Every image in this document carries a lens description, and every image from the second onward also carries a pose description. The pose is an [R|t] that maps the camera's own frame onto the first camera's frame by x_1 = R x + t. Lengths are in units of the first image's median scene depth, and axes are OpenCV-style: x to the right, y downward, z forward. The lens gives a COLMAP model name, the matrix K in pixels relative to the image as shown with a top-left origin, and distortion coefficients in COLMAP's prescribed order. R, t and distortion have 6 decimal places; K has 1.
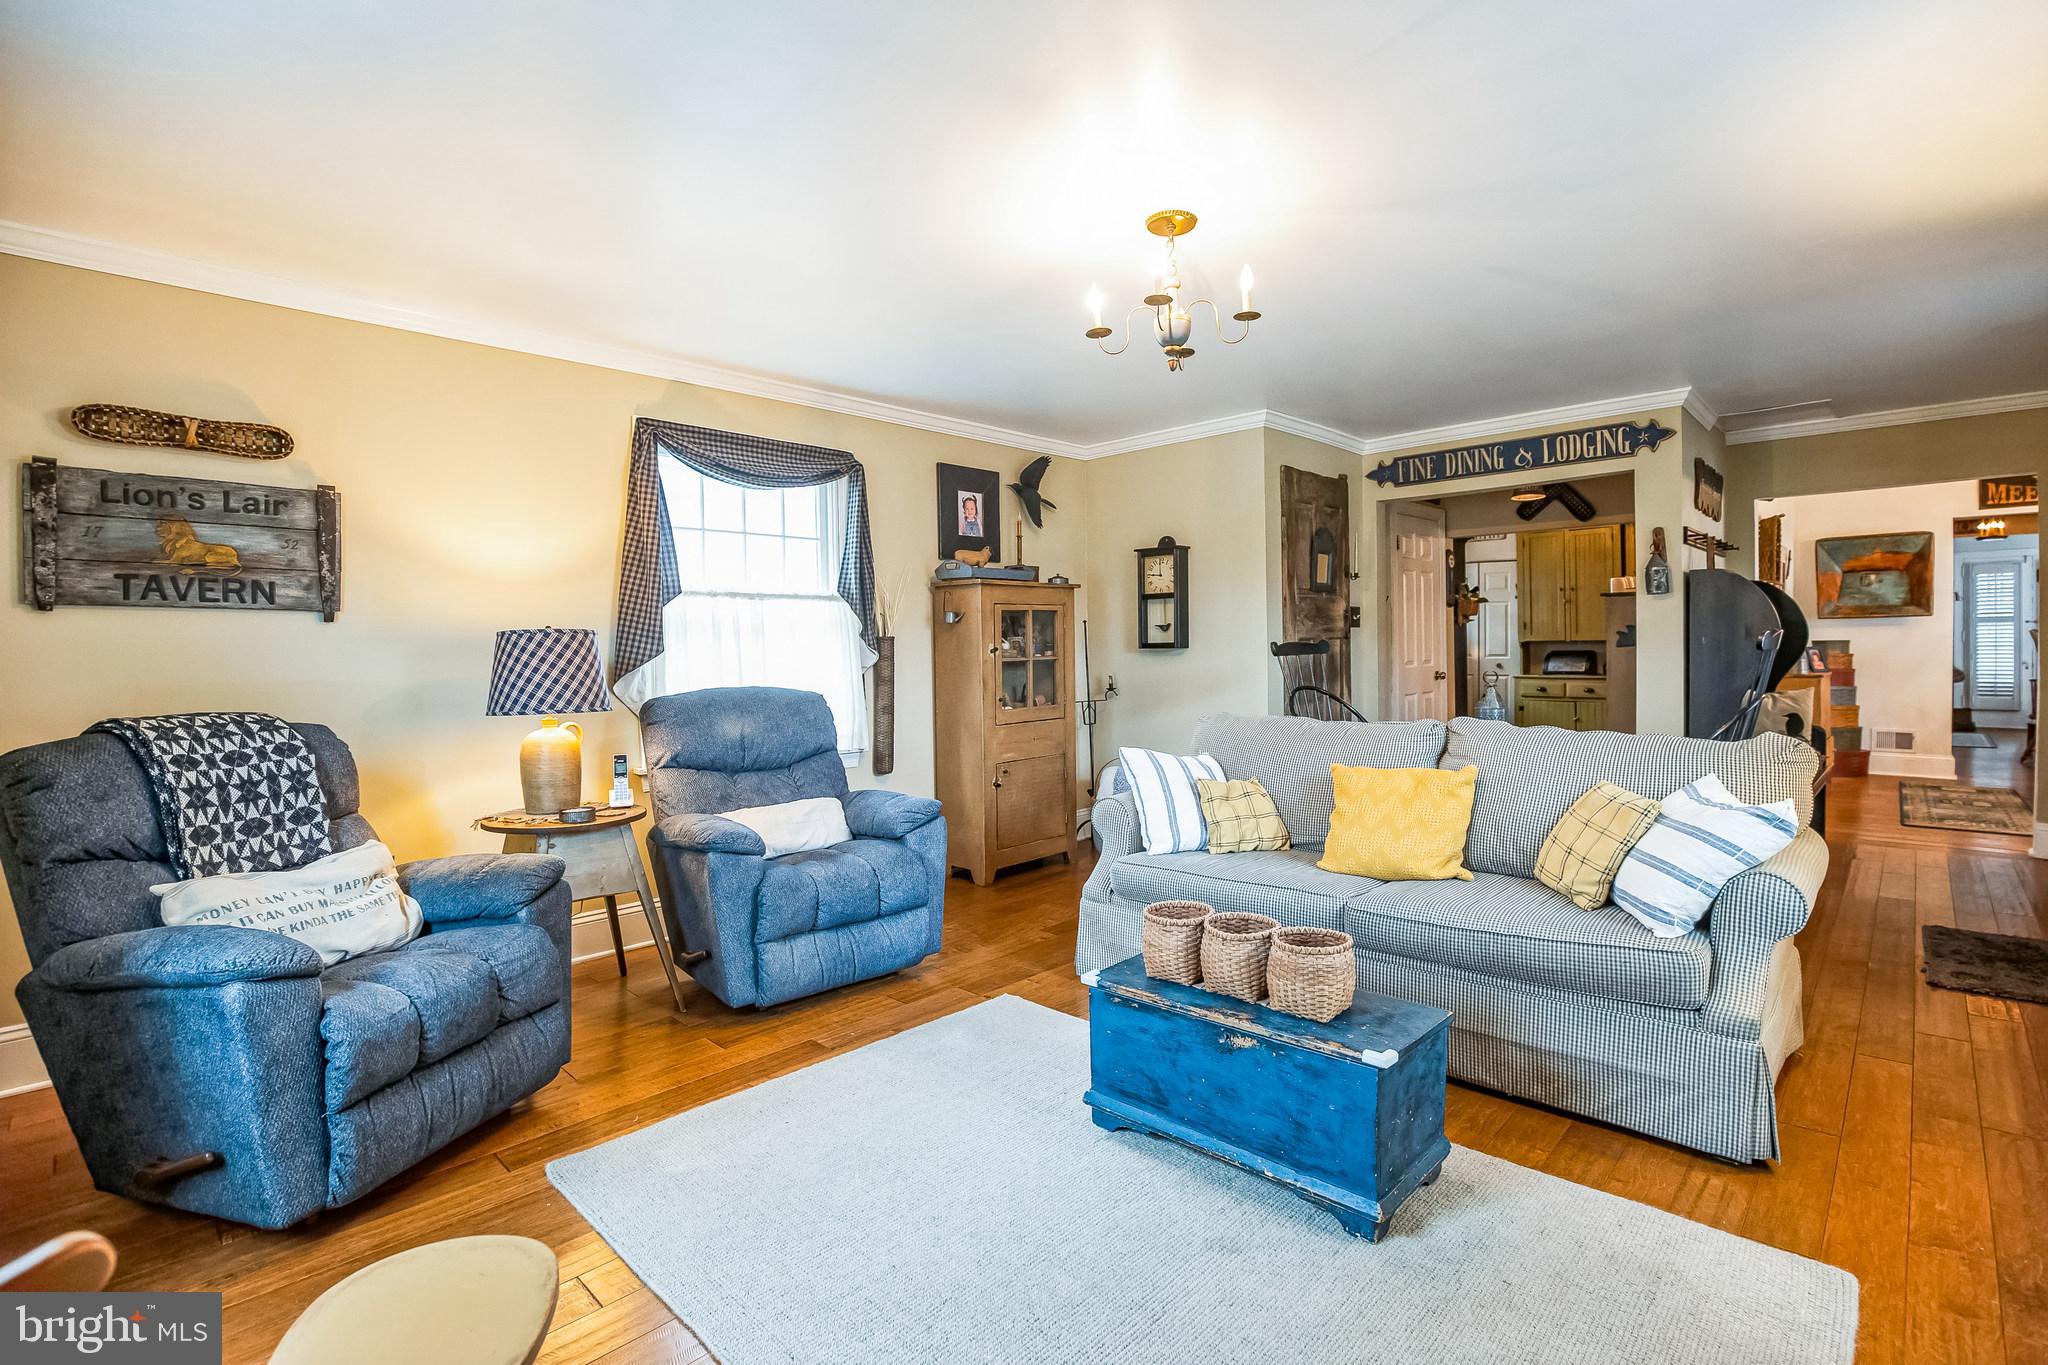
lens RADIAL K [[952.6, 0, 1018.3], [0, 952.6, 664.8], [0, 0, 1]] dist [-0.040985, 0.006654]
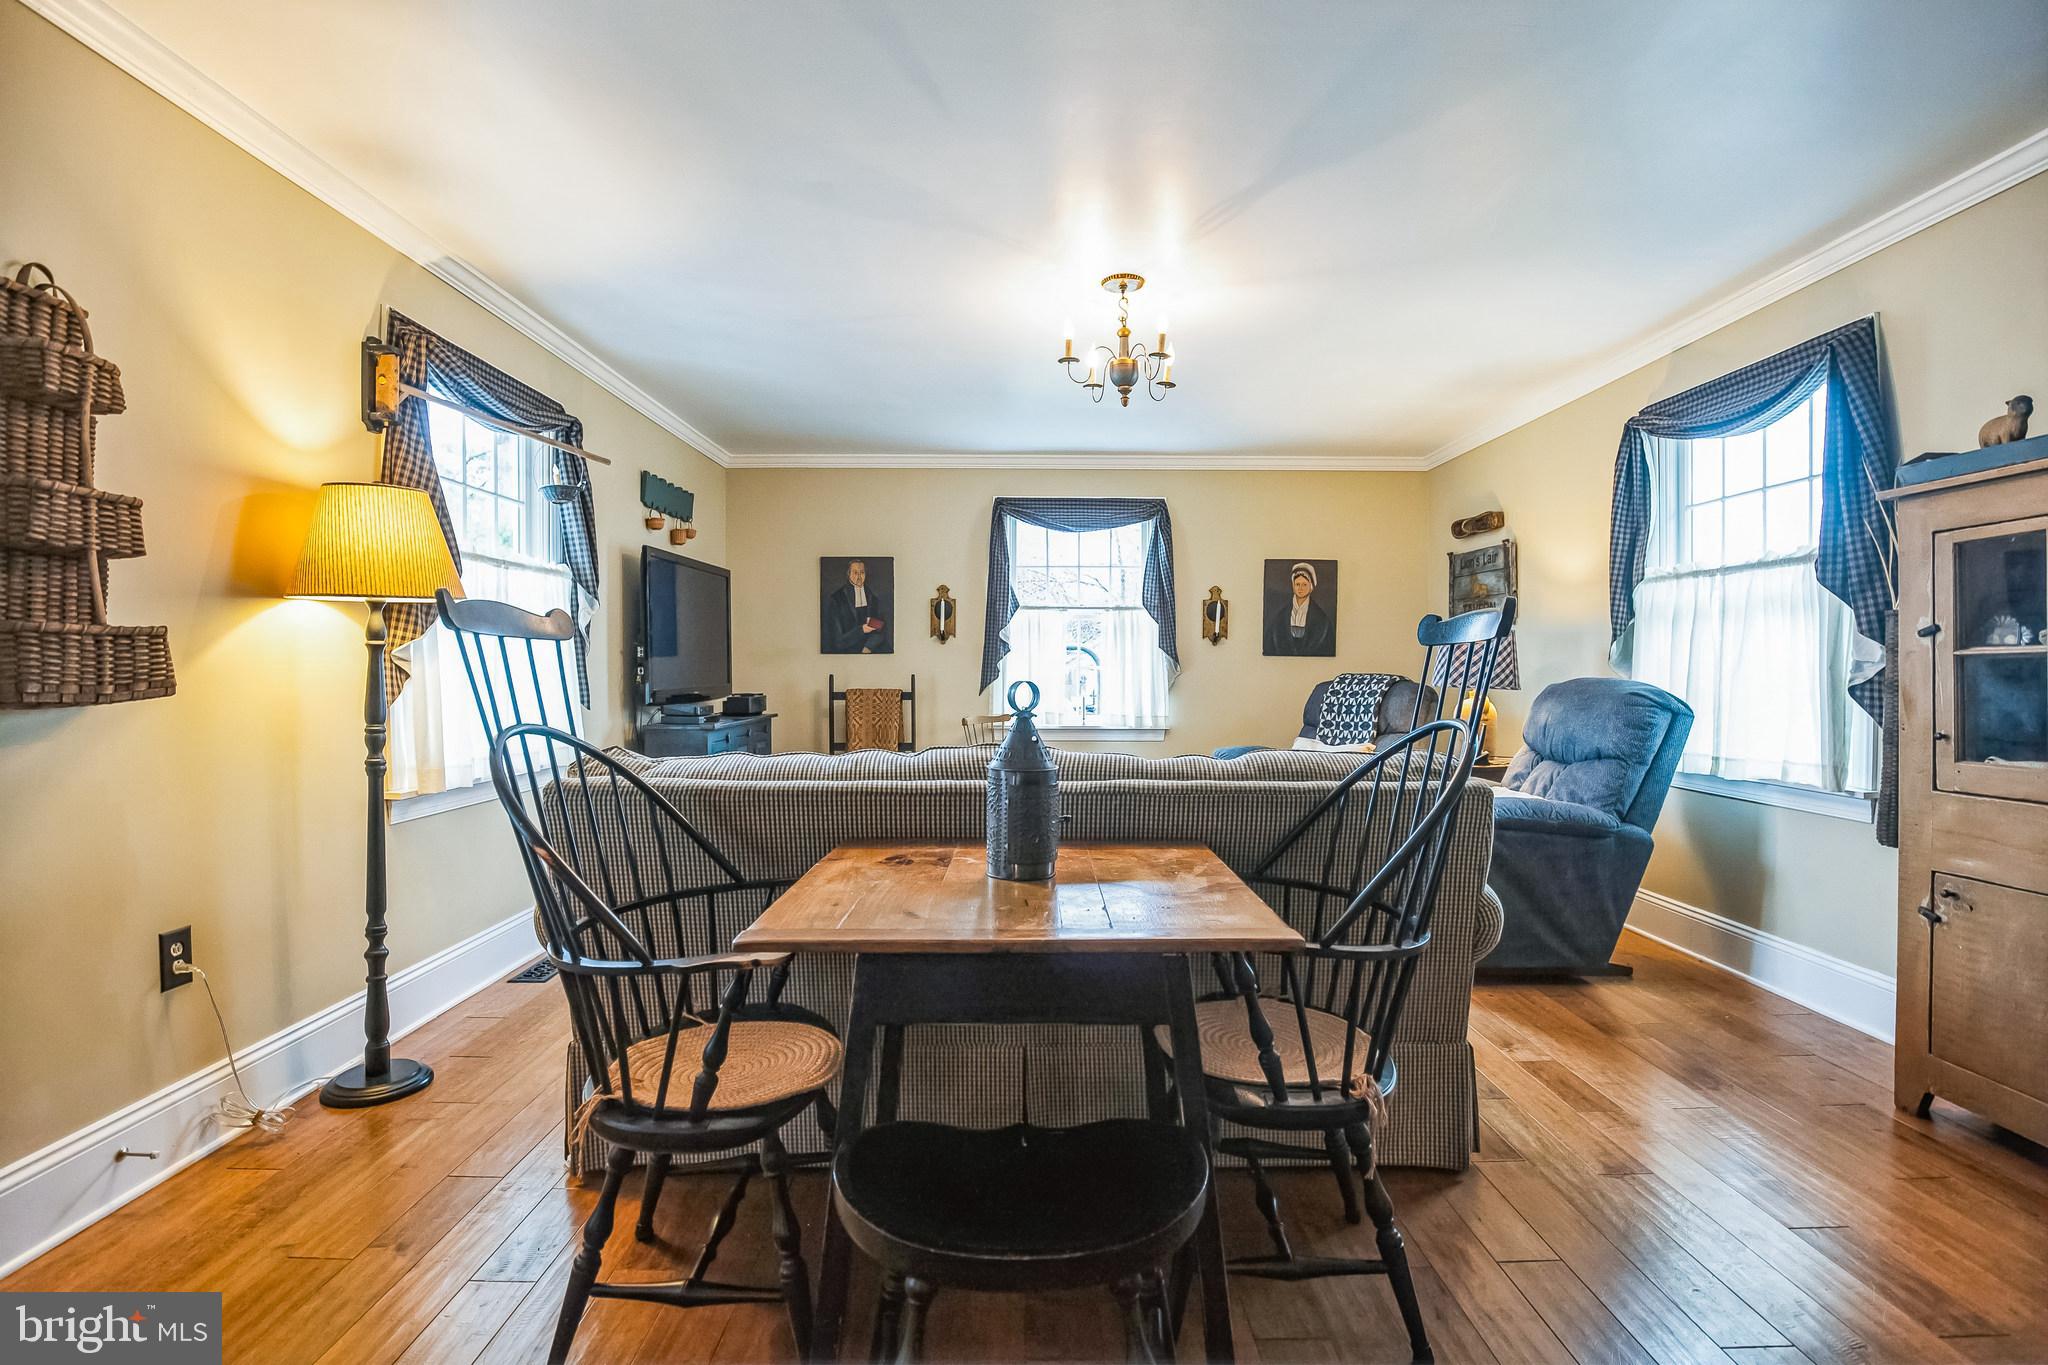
lens RADIAL K [[952.6, 0, 1032.9], [0, 952.6, 679.9], [0, 0, 1]] dist [-0.040985, 0.006654]
pose [[-0.710257, 0.025984, -0.703463, 0.644424], [-0.000629, 0.999295, 0.037546, -0.008314], [0.703943, 0.027110, -0.709739, 1.055406]]
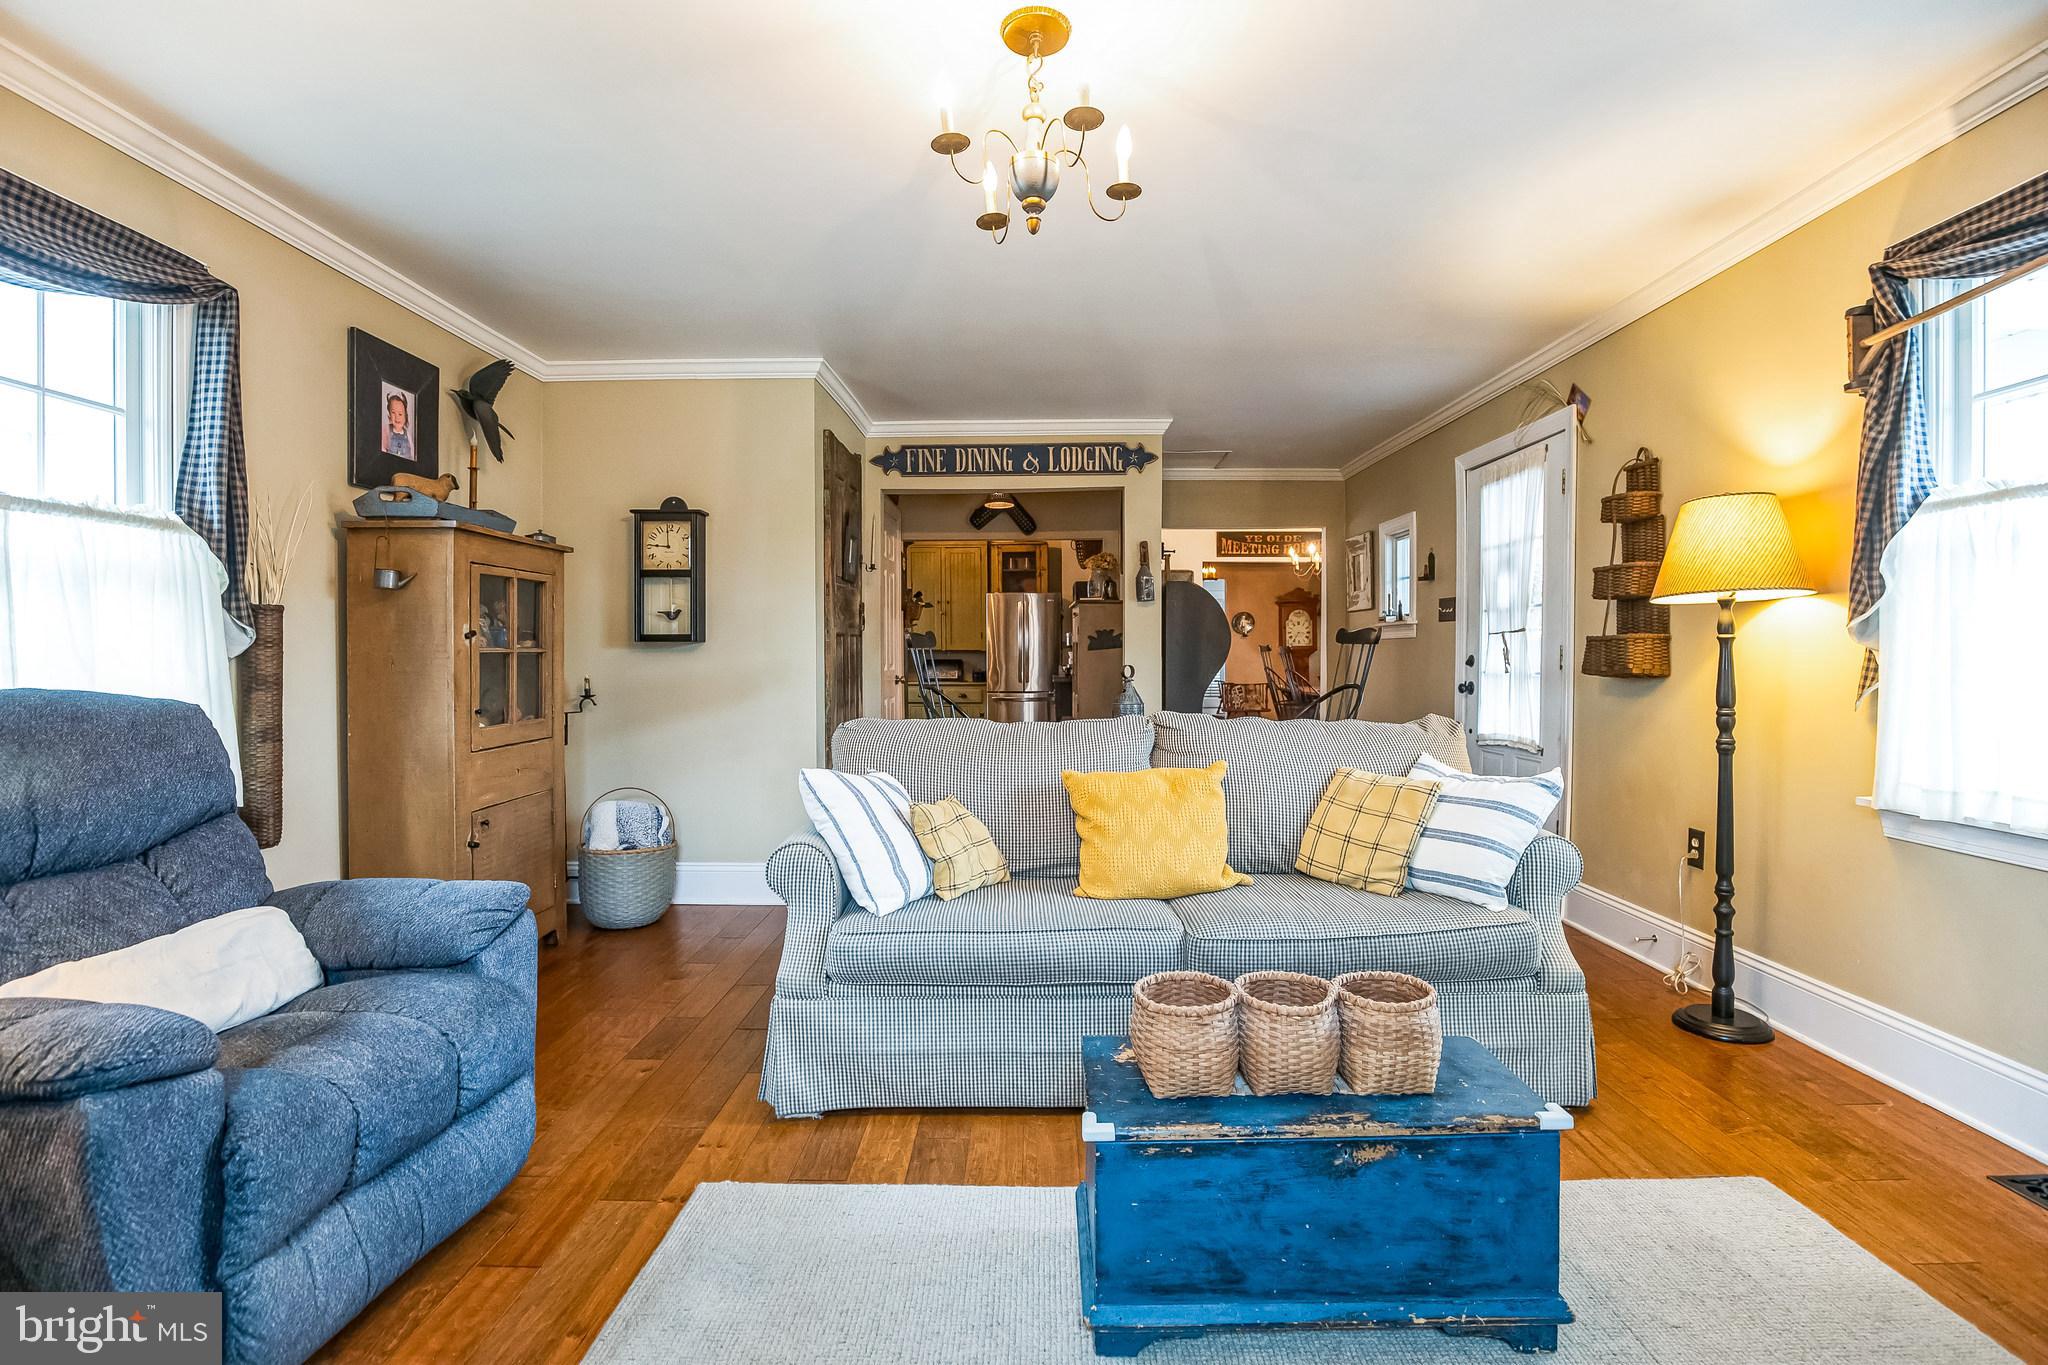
lens RADIAL K [[952.6, 0, 1031.3], [0, 952.6, 665.2], [0, 0, 1]] dist [-0.040985, 0.006654]
pose [[0.720678, 0.007637, 0.693228, -0.199471], [0.003158, 0.999893, -0.014299, 0.016094], [-0.693263, 0.012494, 0.720576, 0.293462]]
